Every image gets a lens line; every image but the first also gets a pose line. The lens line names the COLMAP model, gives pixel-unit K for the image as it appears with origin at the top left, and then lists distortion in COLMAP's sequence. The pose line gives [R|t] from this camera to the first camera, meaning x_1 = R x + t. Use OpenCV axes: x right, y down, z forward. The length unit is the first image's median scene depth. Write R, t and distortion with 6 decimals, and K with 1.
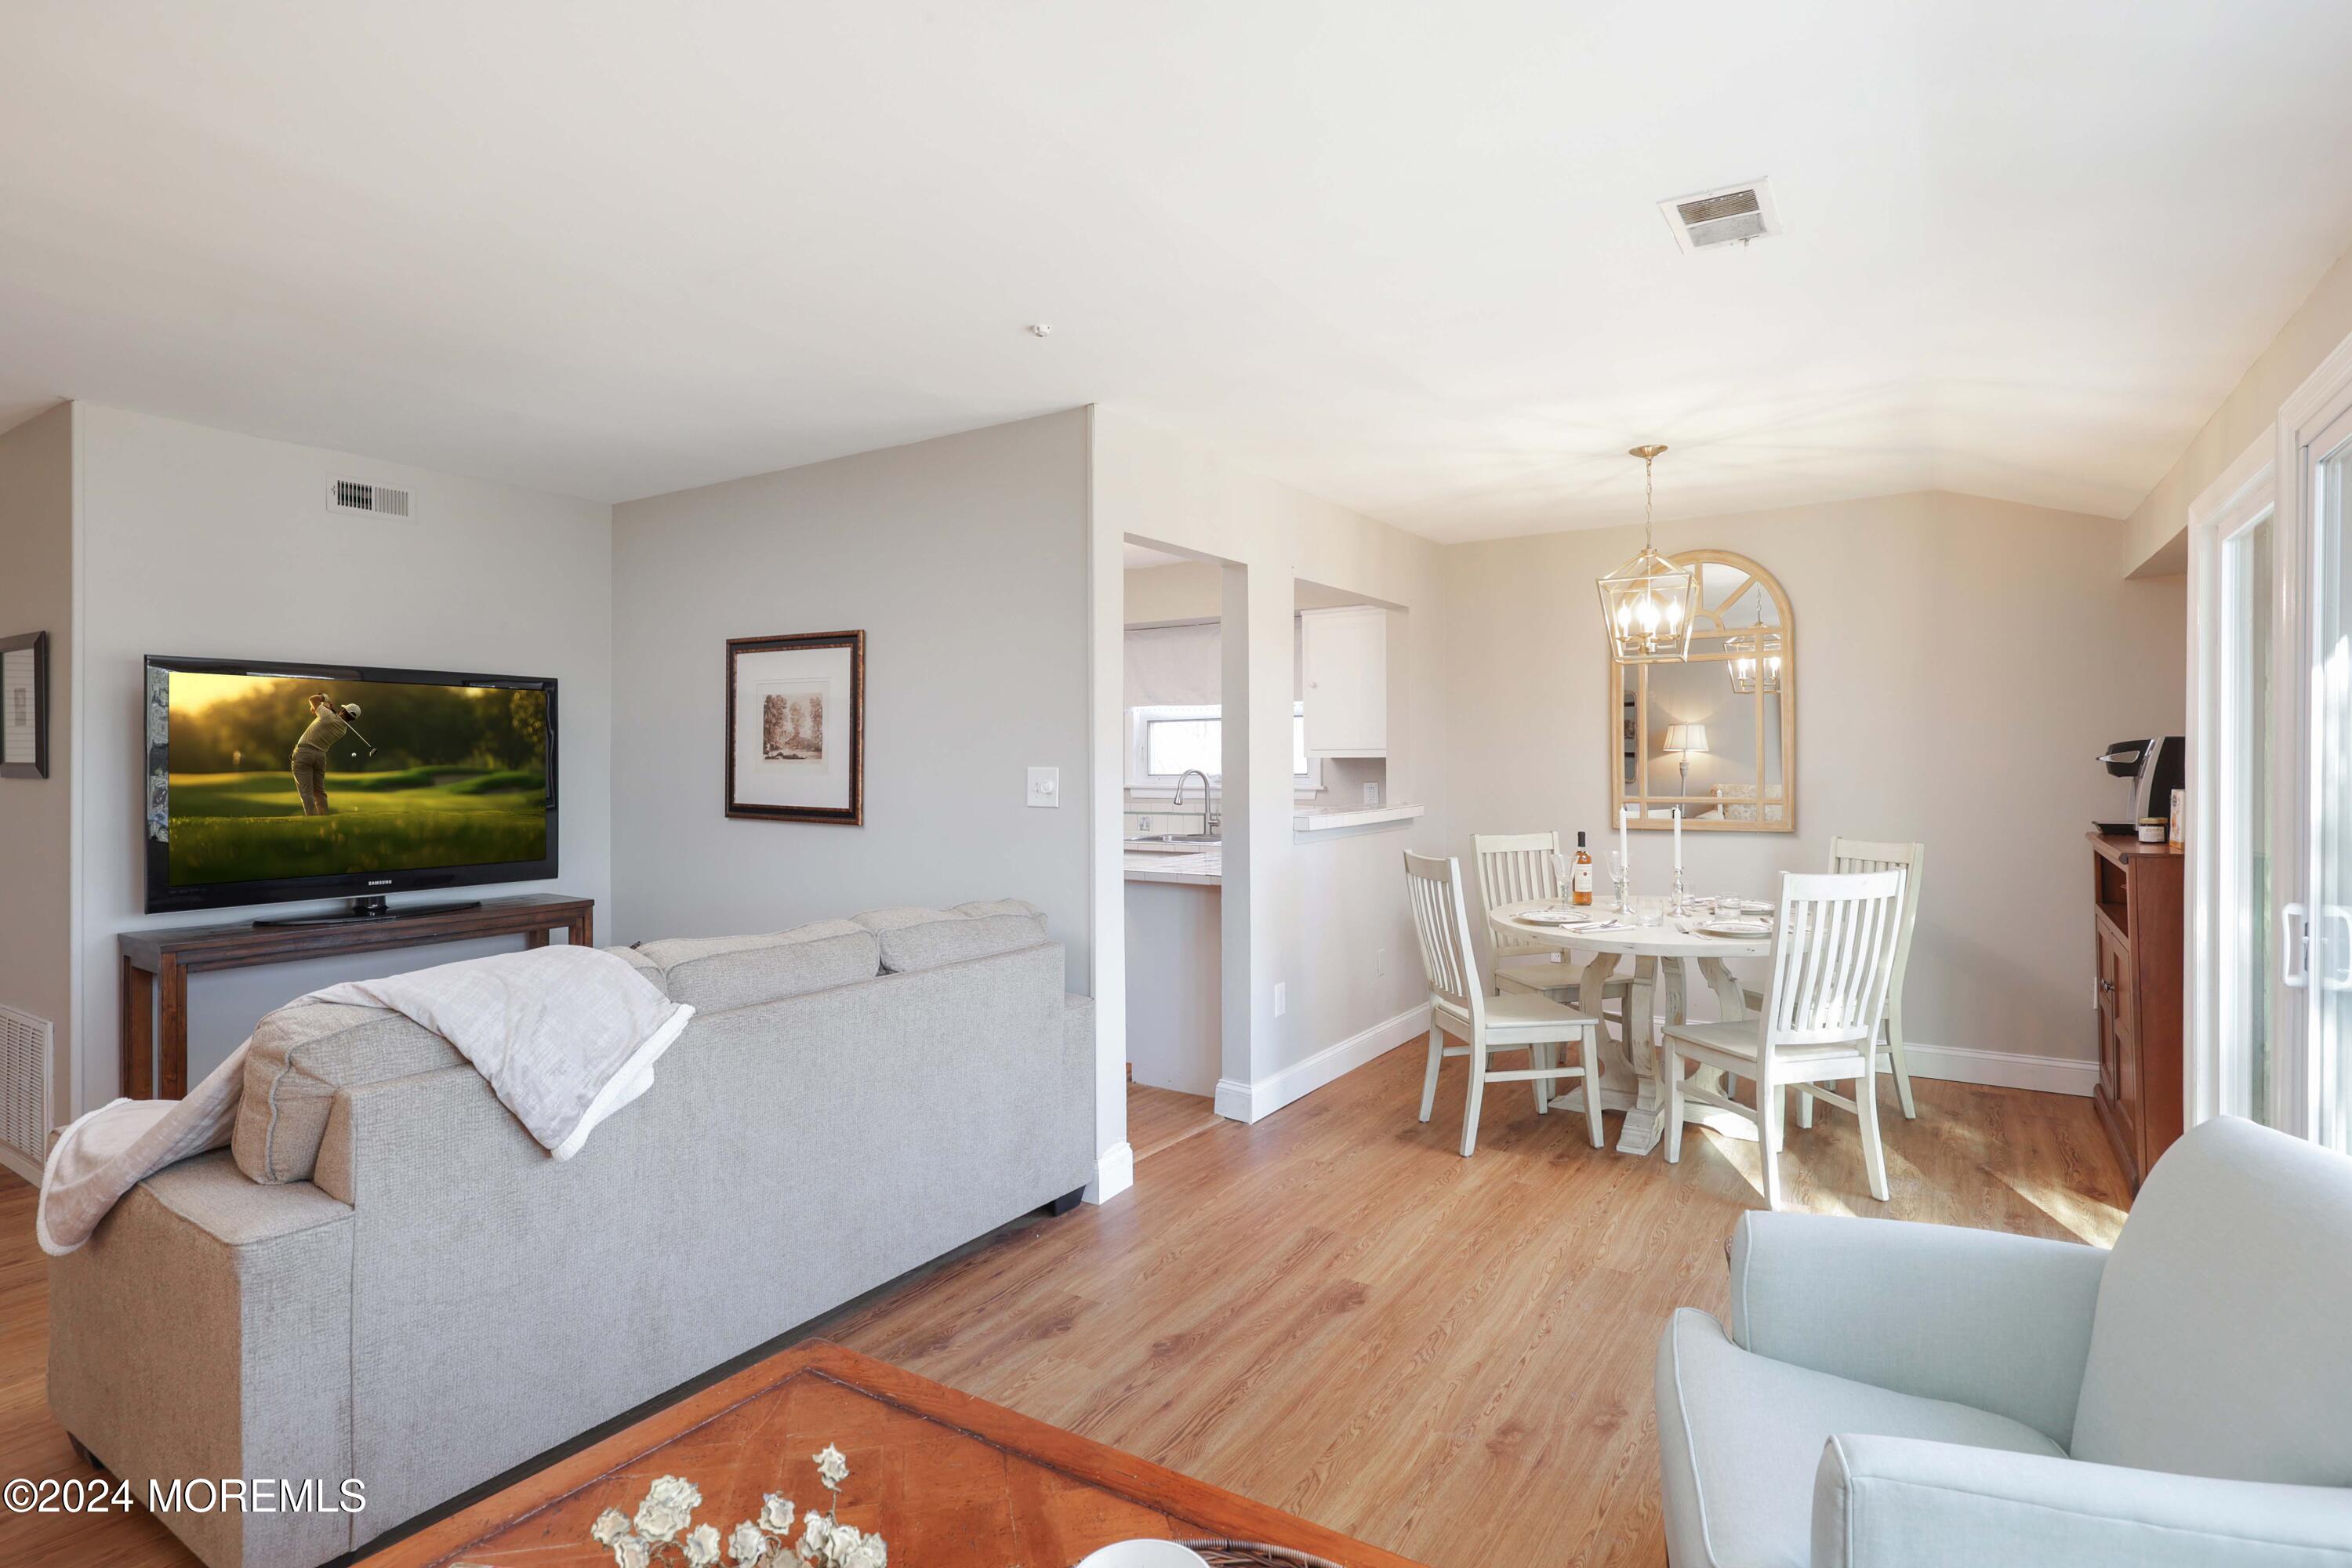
lens RADIAL K [[1174.3, 0, 1157.7], [0, 1174.3, 772.9], [0, 0, 1]] dist [0.012567, -0.005597]
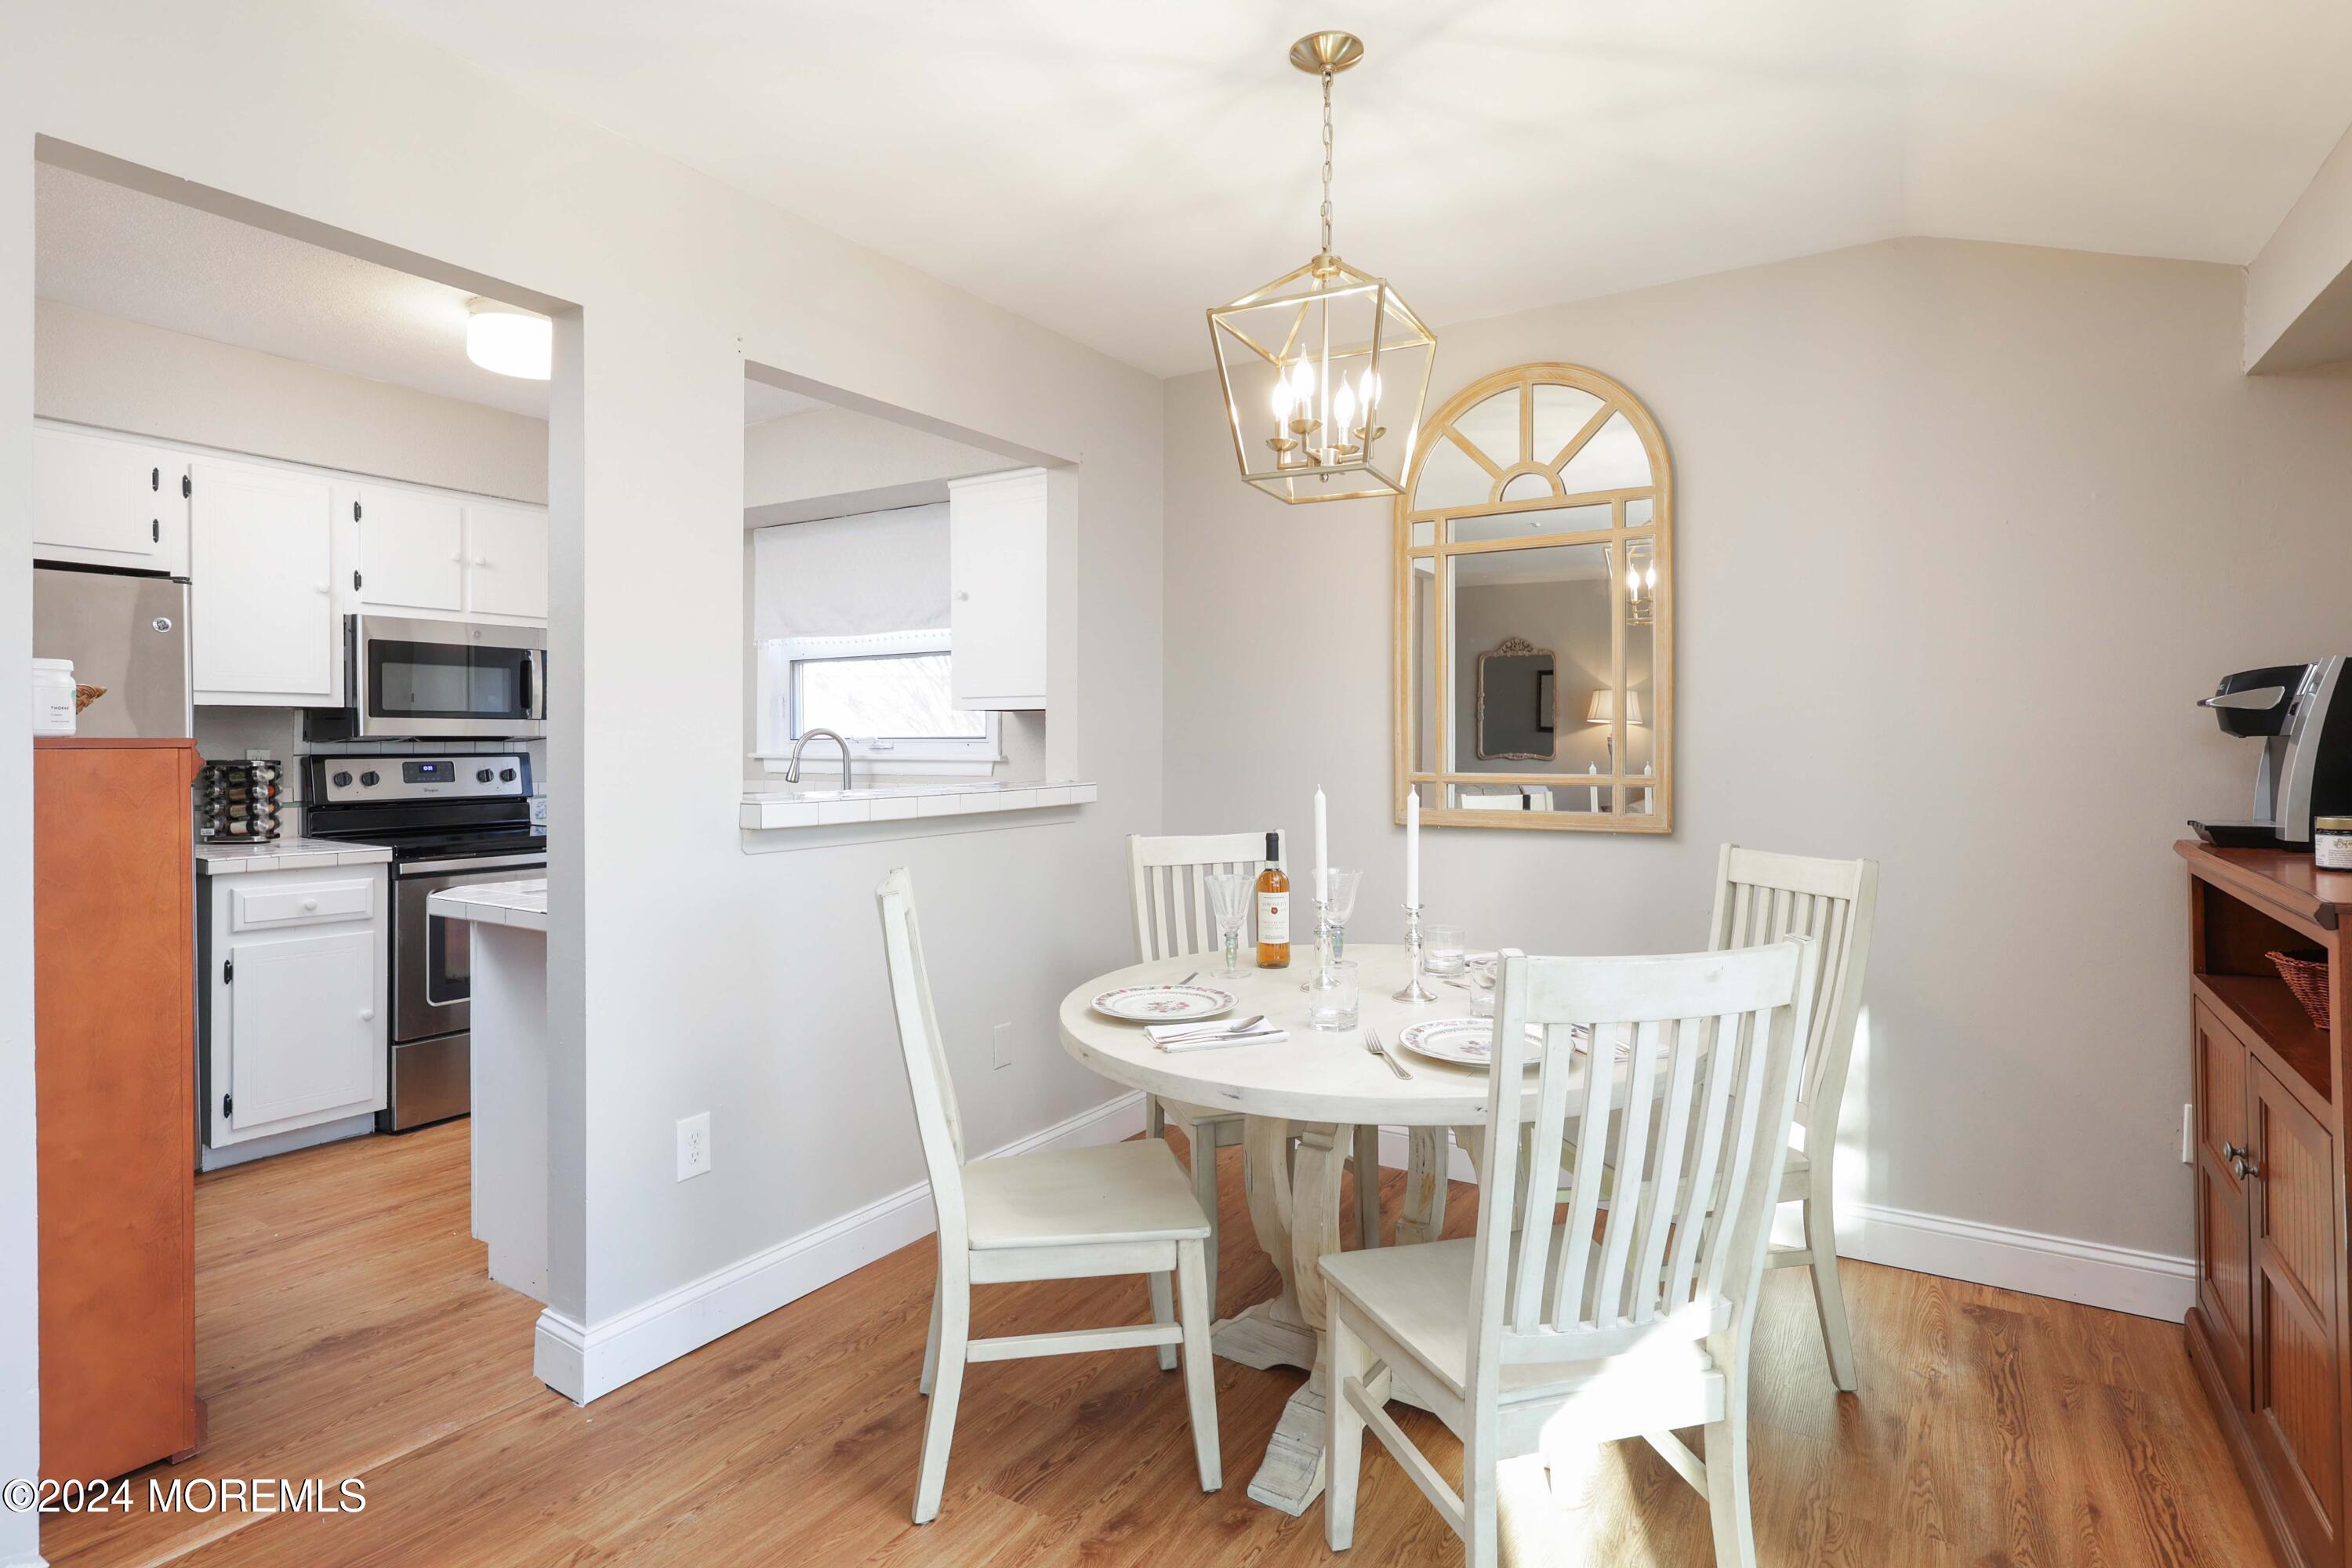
lens RADIAL K [[1228.2, 0, 1164.2], [0, 1228.2, 752.0], [0, 0, 1]] dist [0.001191, 0.000771]
pose [[0.999593, 0.007912, 0.027400, 0.322018], [-0.007859, 0.999967, -0.002068, 0.015325], [-0.027415, 0.001852, 0.999622, 0.470853]]
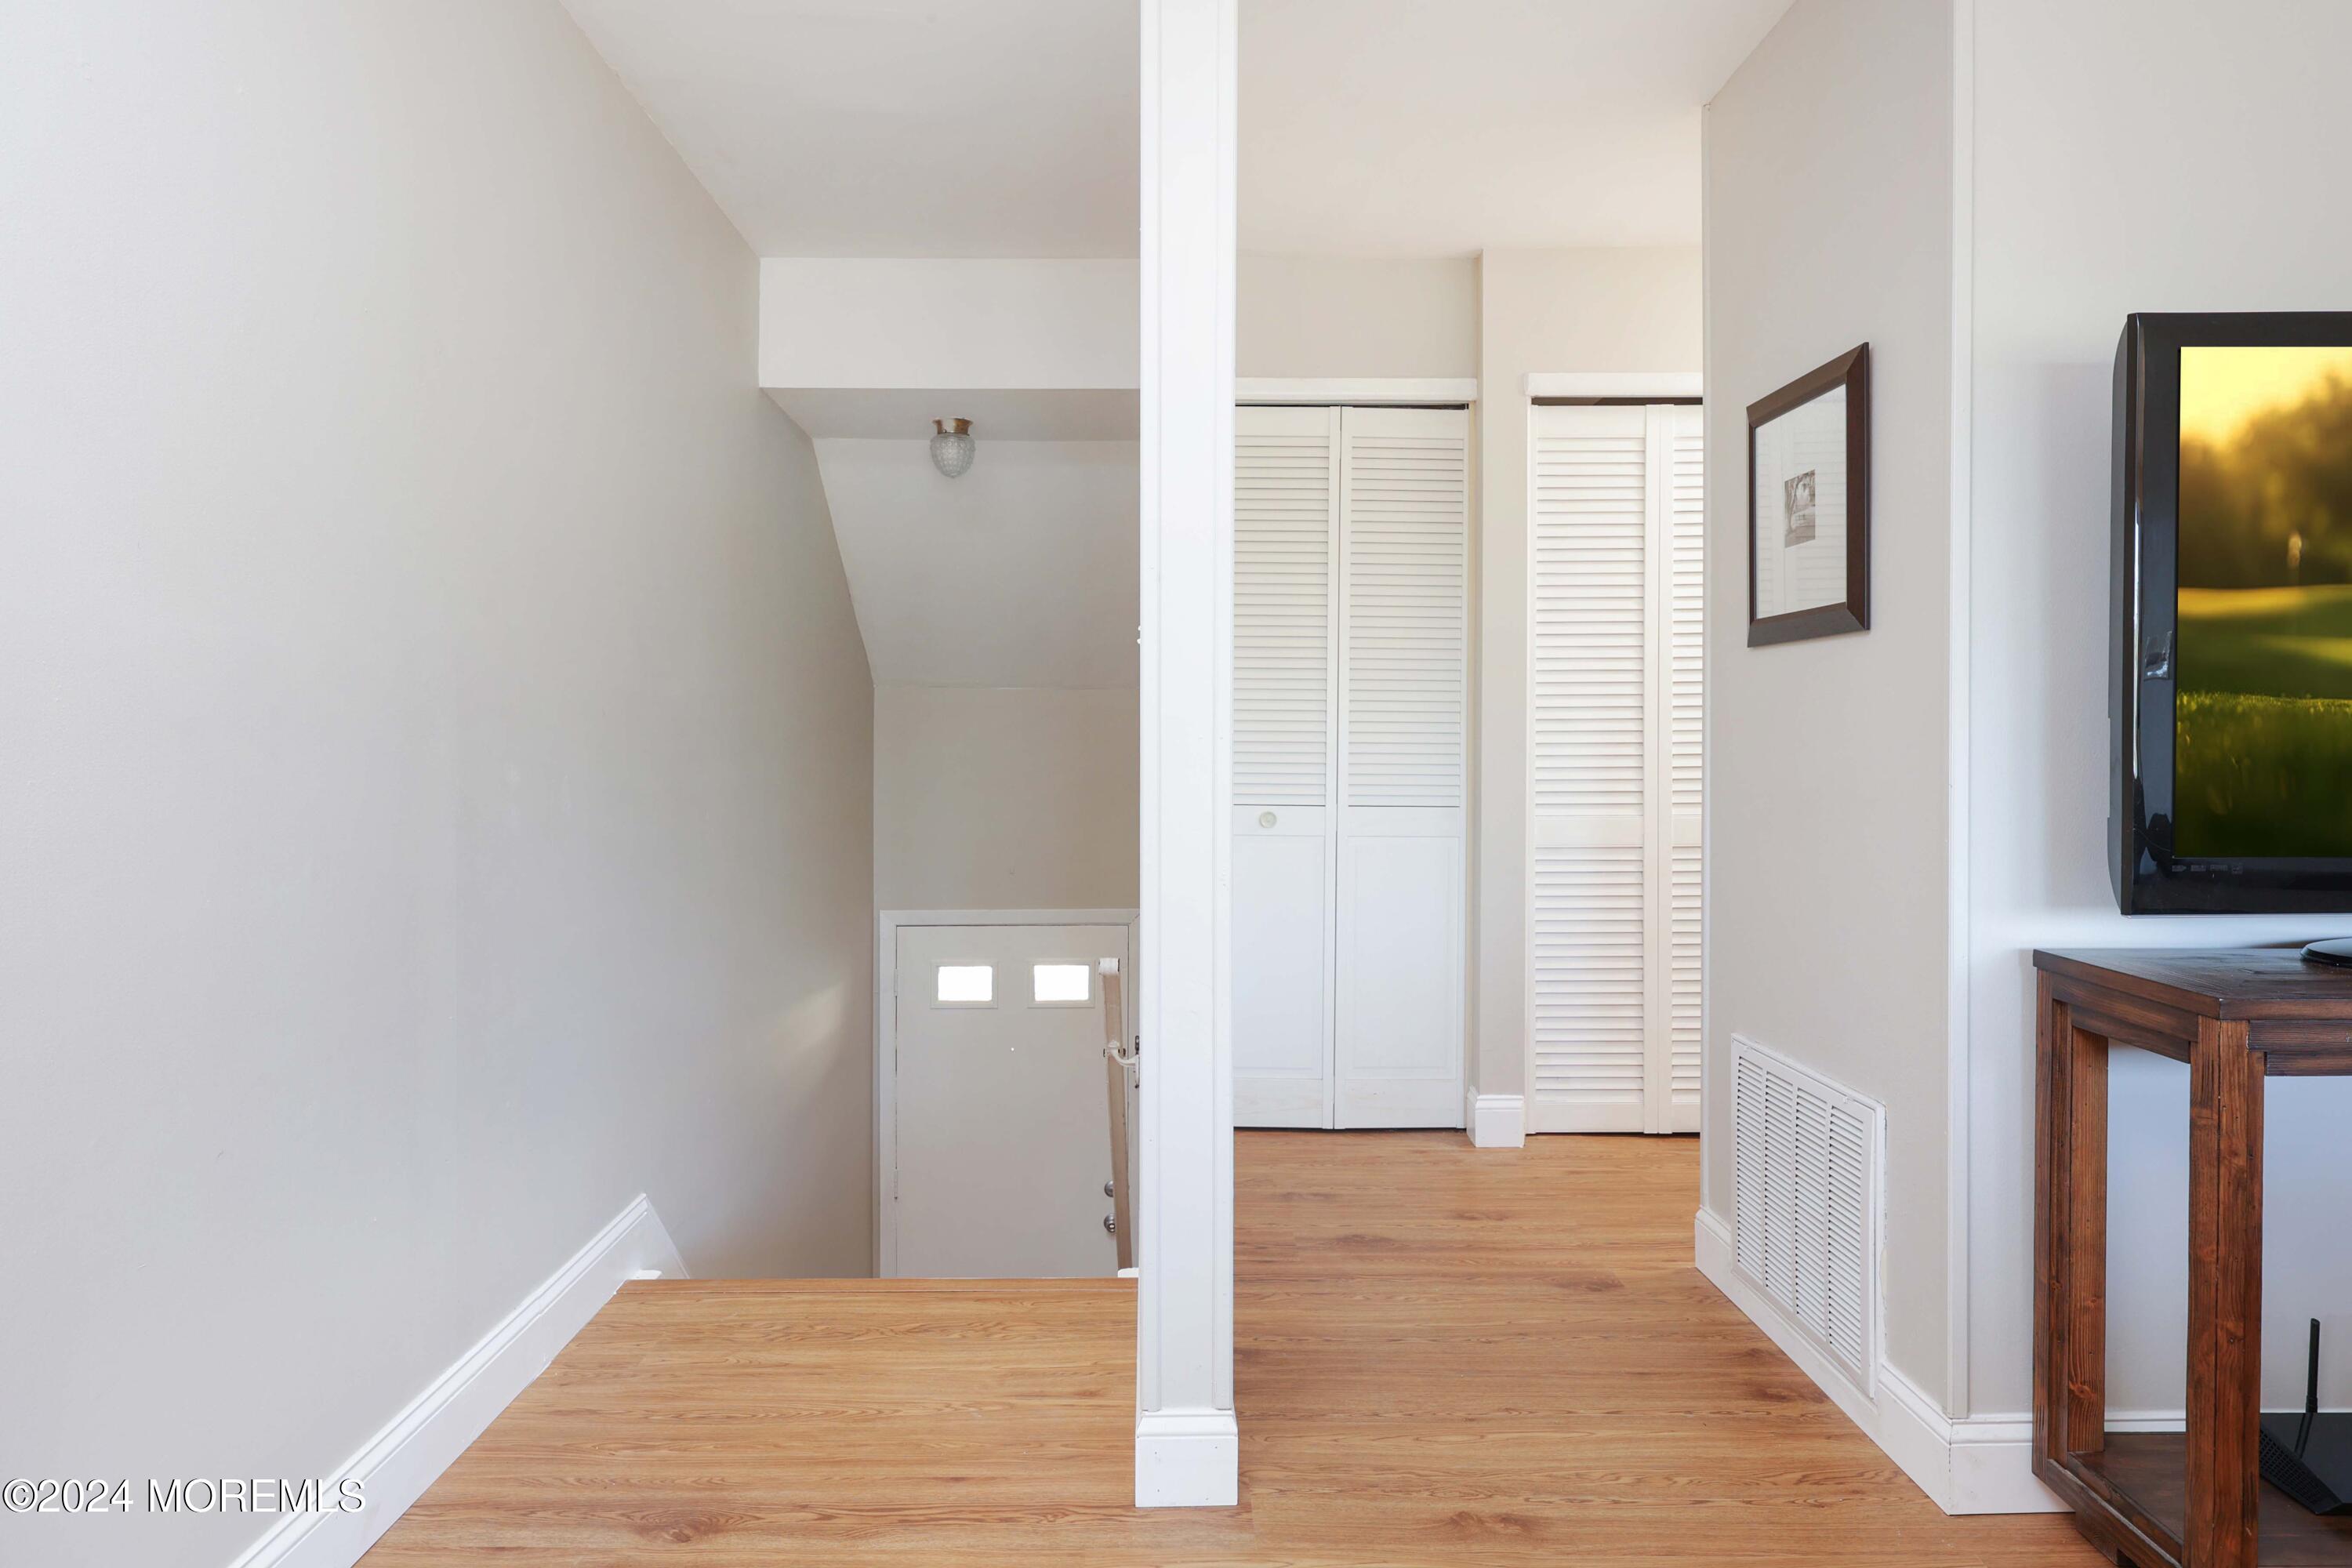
lens RADIAL K [[1426.1, 0, 1171.0], [0, 1426.1, 750.3], [0, 0, 1]] dist [0.005014, -0.003238]
pose [[0.542627, -0.000275, -0.839974, -0.497493], [0.008667, 0.999949, 0.005271, 0.043462], [0.839929, -0.010140, 0.542602, 0.348292]]
